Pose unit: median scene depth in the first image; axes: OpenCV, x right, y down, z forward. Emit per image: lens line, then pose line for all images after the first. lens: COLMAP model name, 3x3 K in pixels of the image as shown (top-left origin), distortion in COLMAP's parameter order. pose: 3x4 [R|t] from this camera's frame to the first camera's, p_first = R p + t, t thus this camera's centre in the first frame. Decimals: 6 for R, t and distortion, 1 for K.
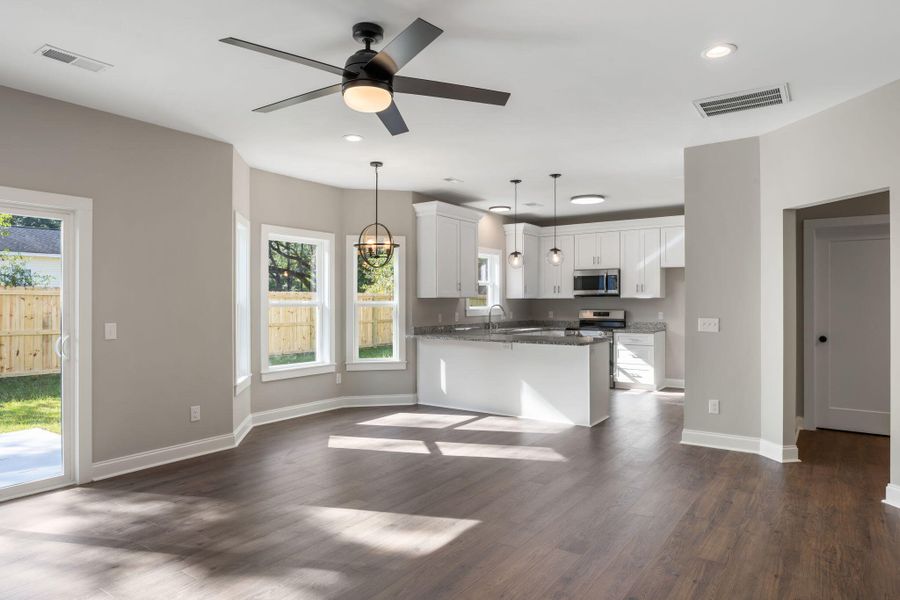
lens RADIAL K [[547.2, 0, 450.0], [0, 547.2, 300.0], [0, 0, 1]] dist [-0.006043, 0.000737]
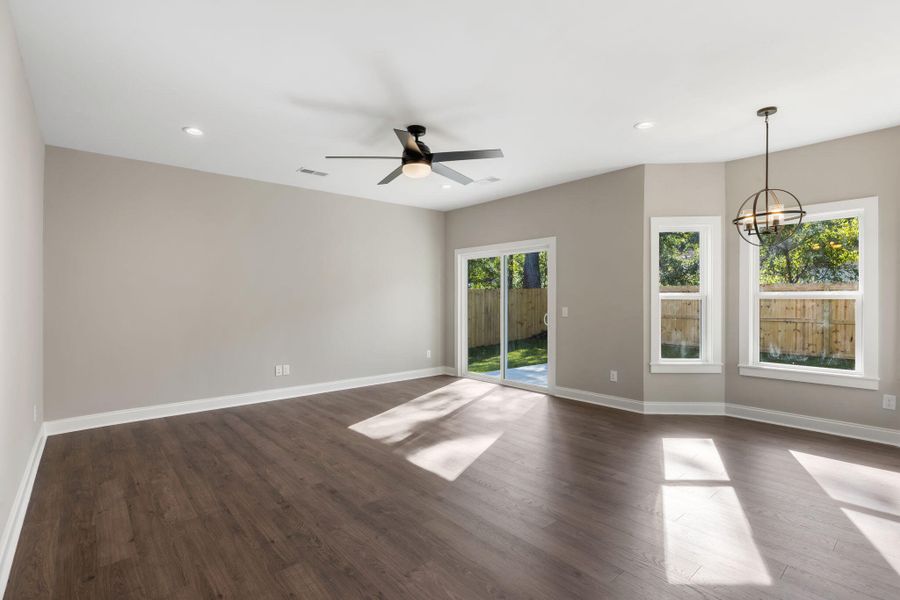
lens RADIAL K [[419.0, 0, 440.3], [0, 419.0, 299.8], [0, 0, 1]] dist [-0.003837, -0.000413]
pose [[-0.248417, 0.001620, -0.968652, 0.515569], [0.007642, 0.999971, -0.000288, 0.011606], [0.968623, -0.007474, -0.248422, 0.671344]]
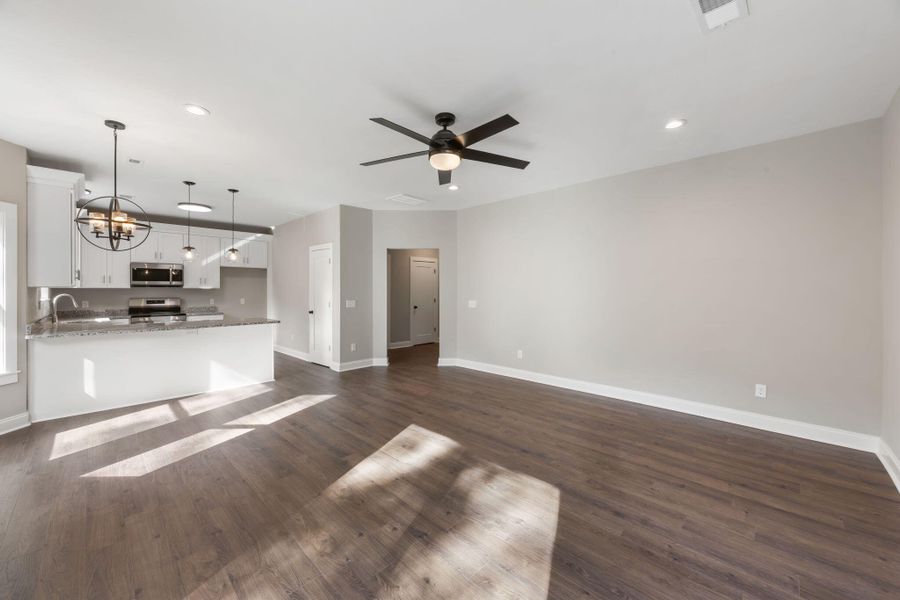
lens RADIAL K [[355.3, 0, 452.6], [0, 355.3, 289.7], [0, 0, 1]] dist [-0.012824, 0.000003]
pose [[0.144631, 0.001932, 0.989484, -0.557303], [-0.002492, 0.999996, -0.001588, -0.001154], [-0.989483, -0.002236, 0.144635, 0.404220]]
